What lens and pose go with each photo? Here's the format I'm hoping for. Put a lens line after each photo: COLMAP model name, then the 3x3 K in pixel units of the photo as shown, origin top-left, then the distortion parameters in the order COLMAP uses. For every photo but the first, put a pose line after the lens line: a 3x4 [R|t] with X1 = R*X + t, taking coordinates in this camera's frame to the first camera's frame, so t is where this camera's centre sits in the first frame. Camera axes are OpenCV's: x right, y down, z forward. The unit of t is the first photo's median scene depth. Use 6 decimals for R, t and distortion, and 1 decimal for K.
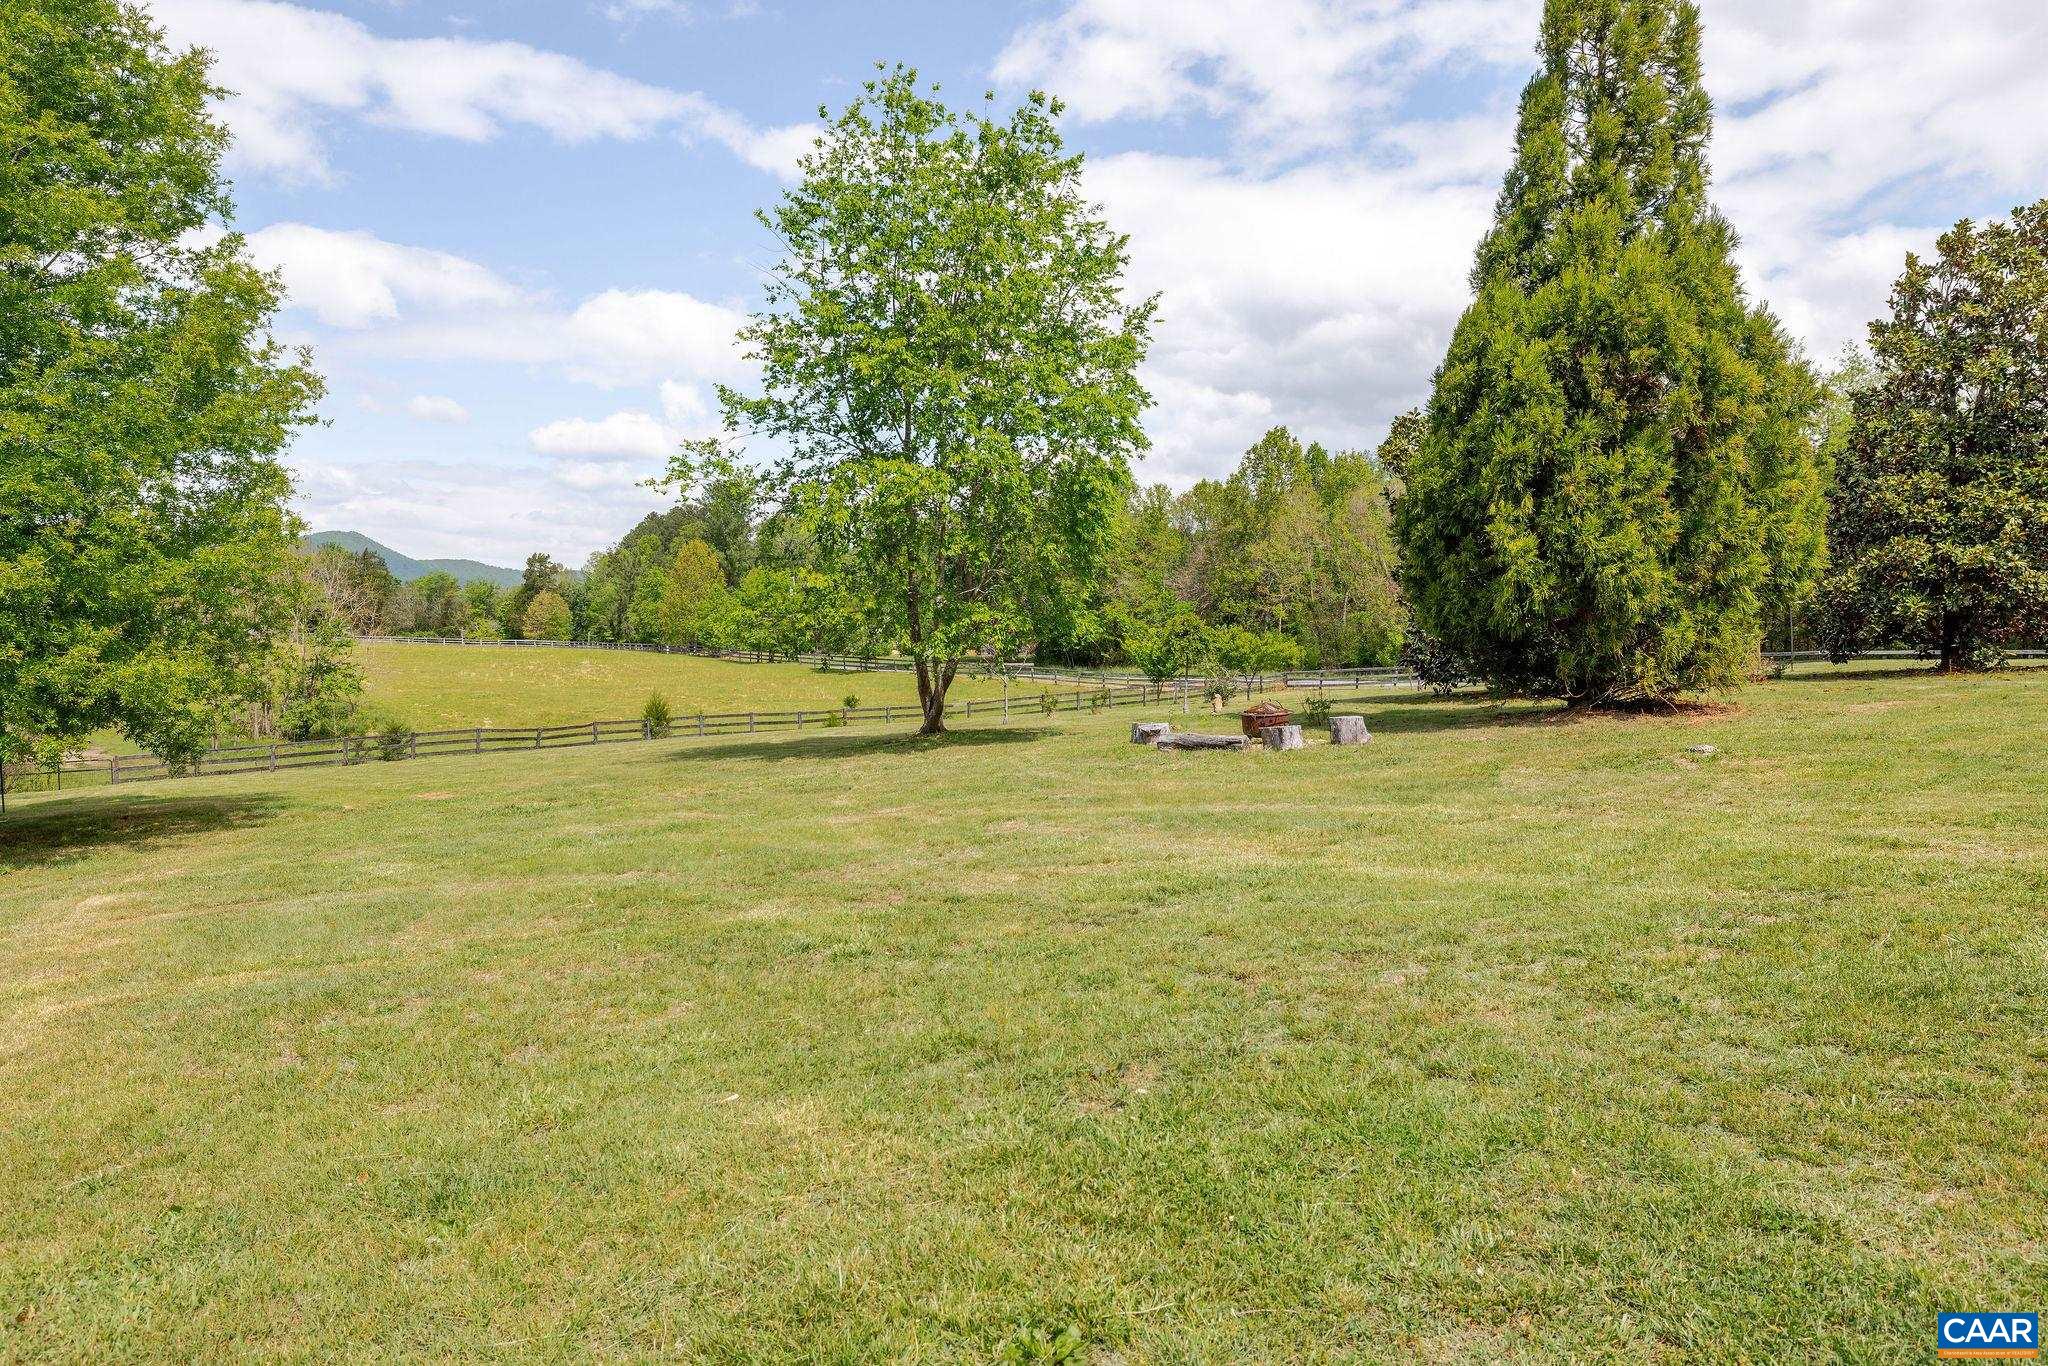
lens RADIAL K [[1357.6, 0, 1008.0], [0, 1357.6, 677.8], [0, 0, 1]] dist [-0.004617, 0.000041]
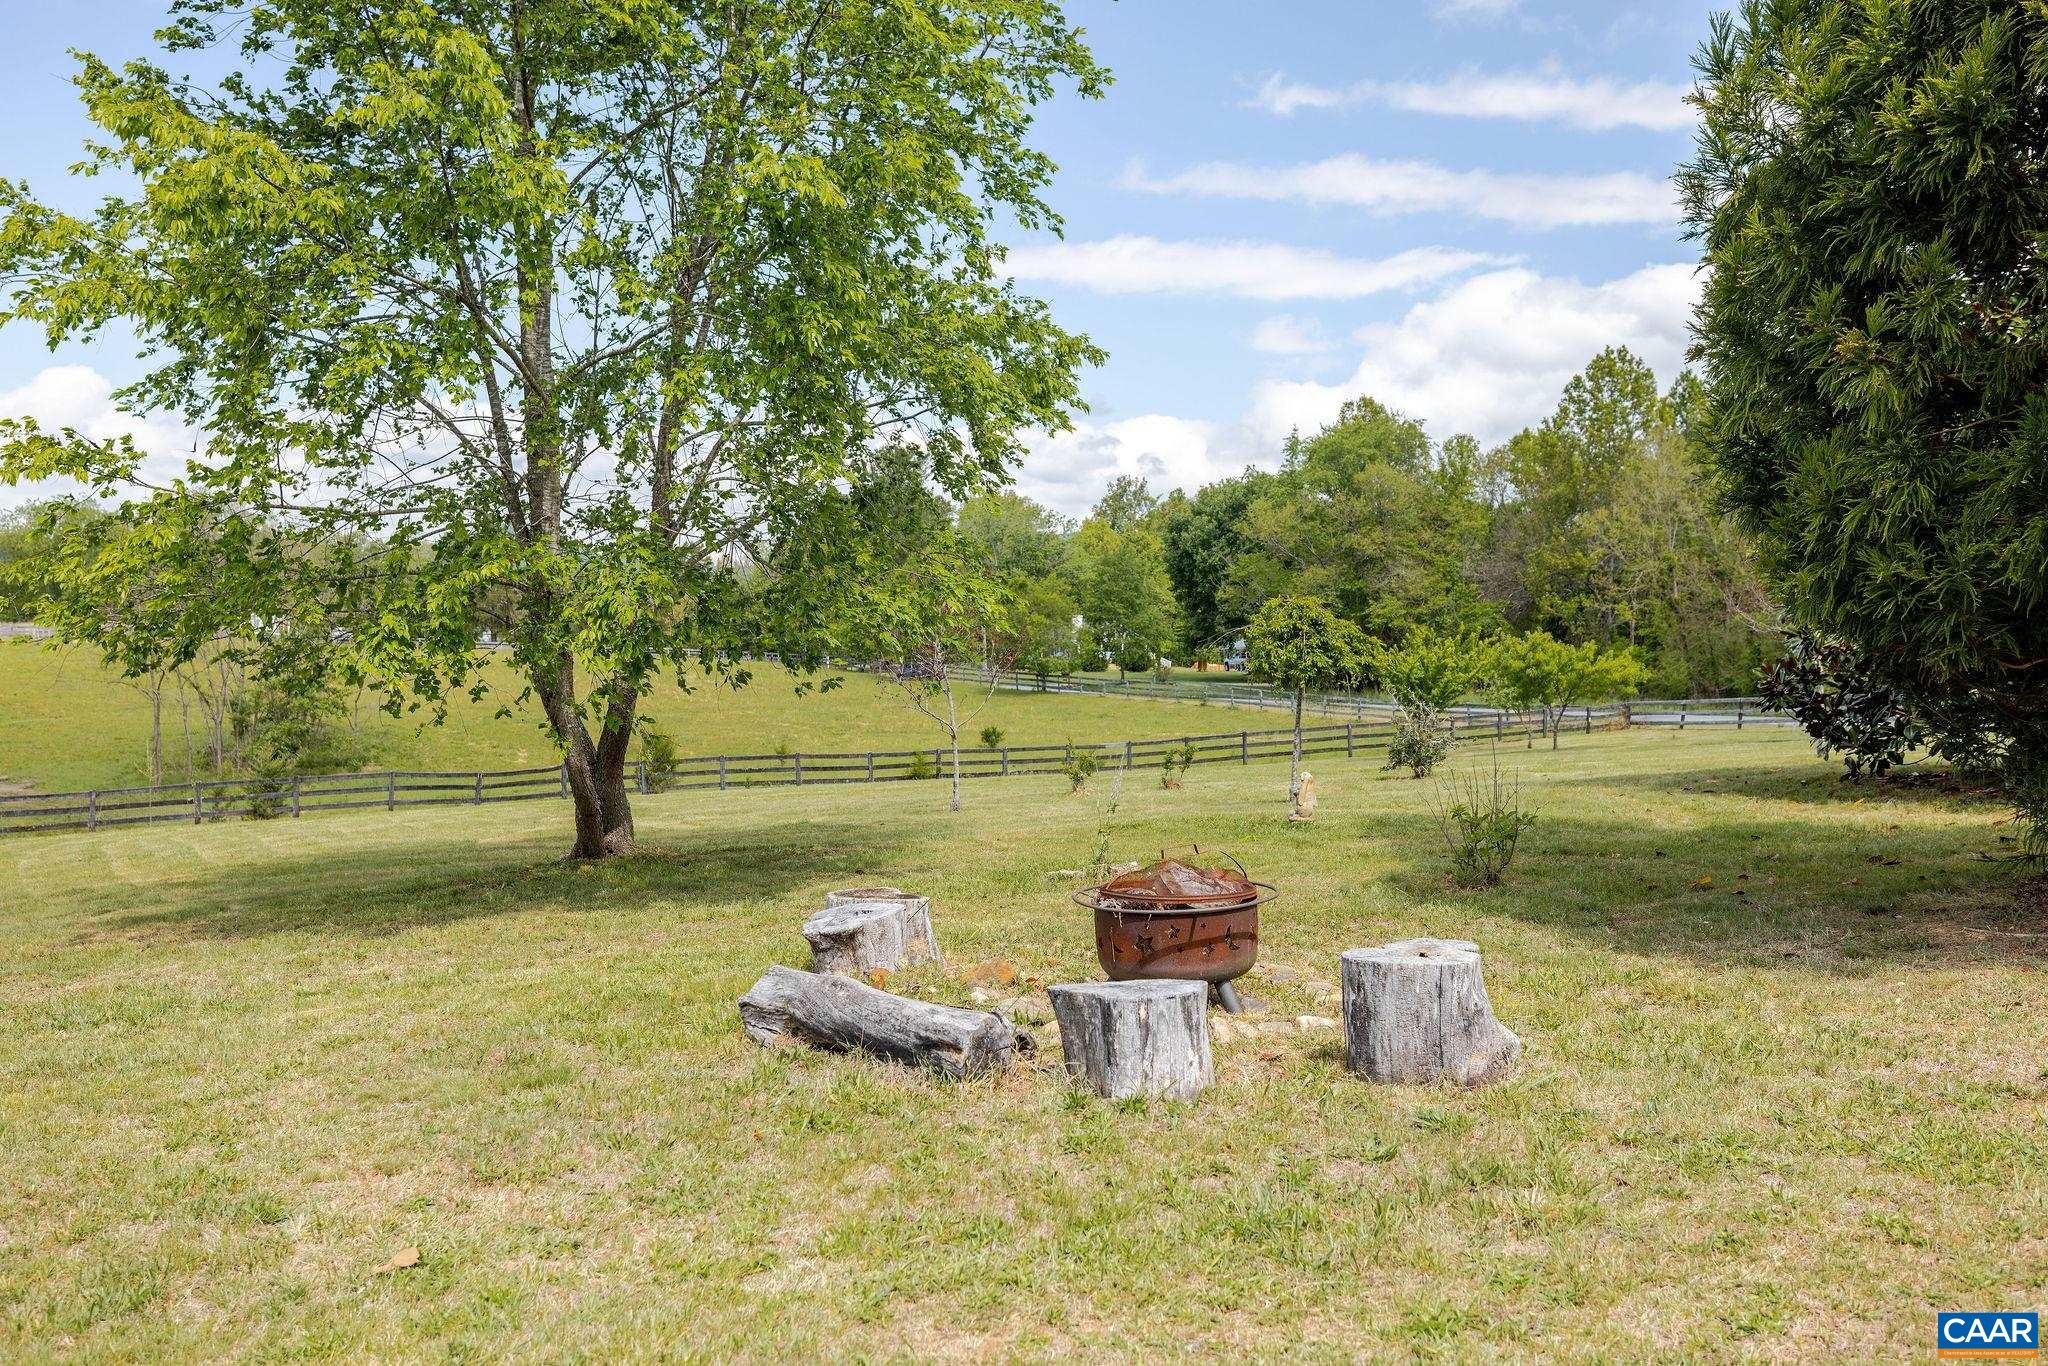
lens RADIAL K [[1635.5, 0, 1020.7], [0, 1635.5, 691.0], [0, 0, 1]] dist [-0.014374, -0.003434]
pose [[0.984249, 0.010936, -0.176452, 0.070185], [-0.011647, 0.999928, -0.002991, -0.005052], [0.176406, 0.004999, 0.984305, 0.211936]]
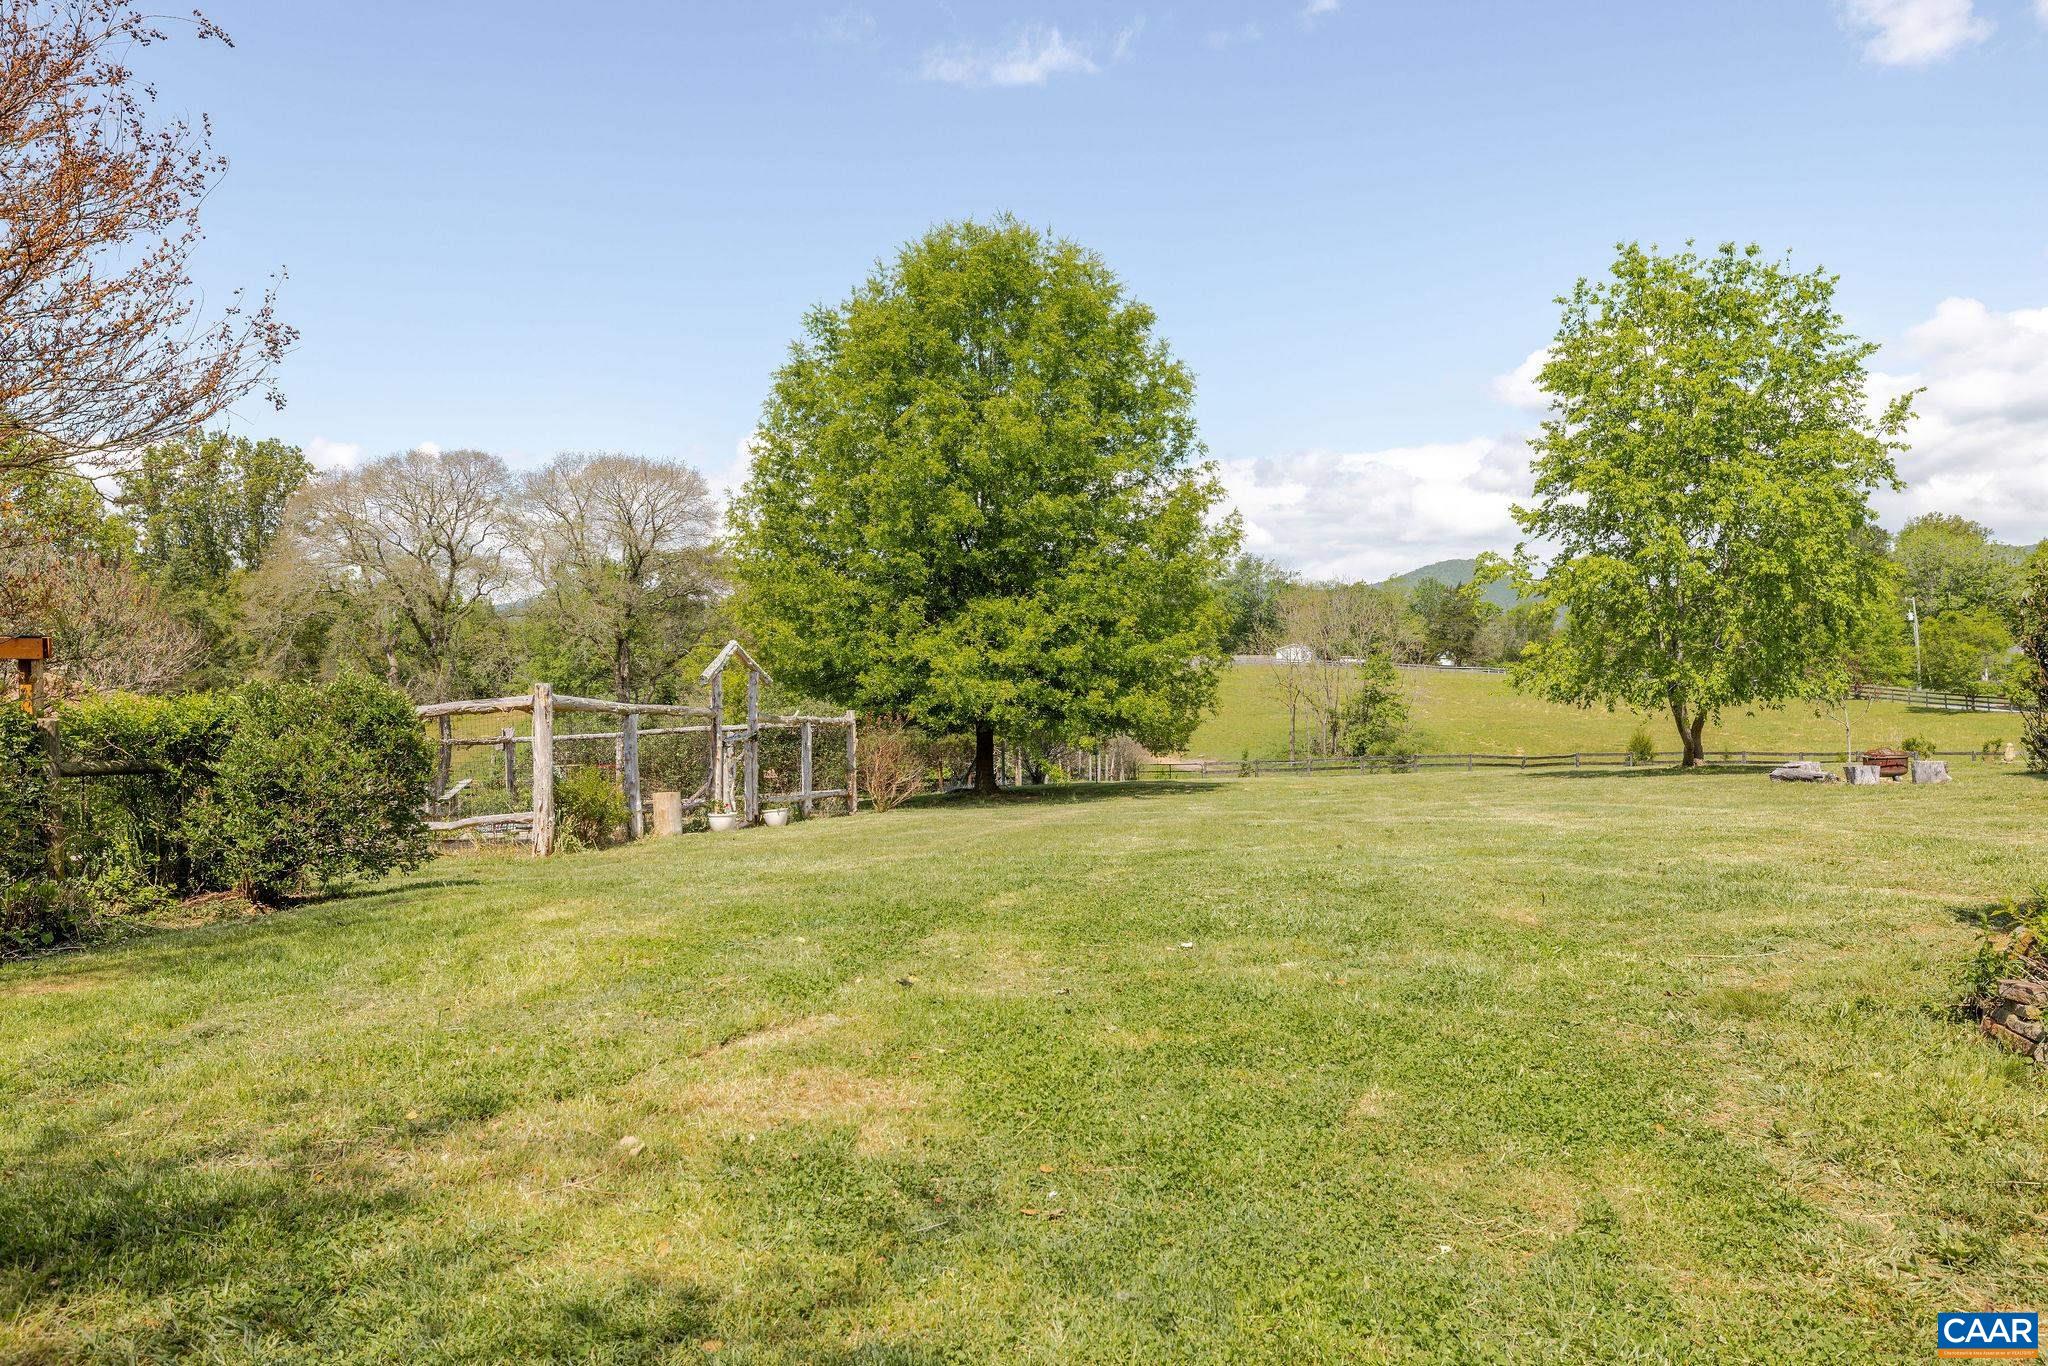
lens RADIAL K [[1475.0, 0, 1022.3], [0, 1475.0, 672.3], [0, 0, 1]] dist [0.002640, 0.002543]
pose [[0.729503, 0.007490, -0.683936, 0.171976], [-0.024333, 0.999591, -0.015007, -0.003346], [0.683544, 0.027590, 0.729387, -0.161664]]
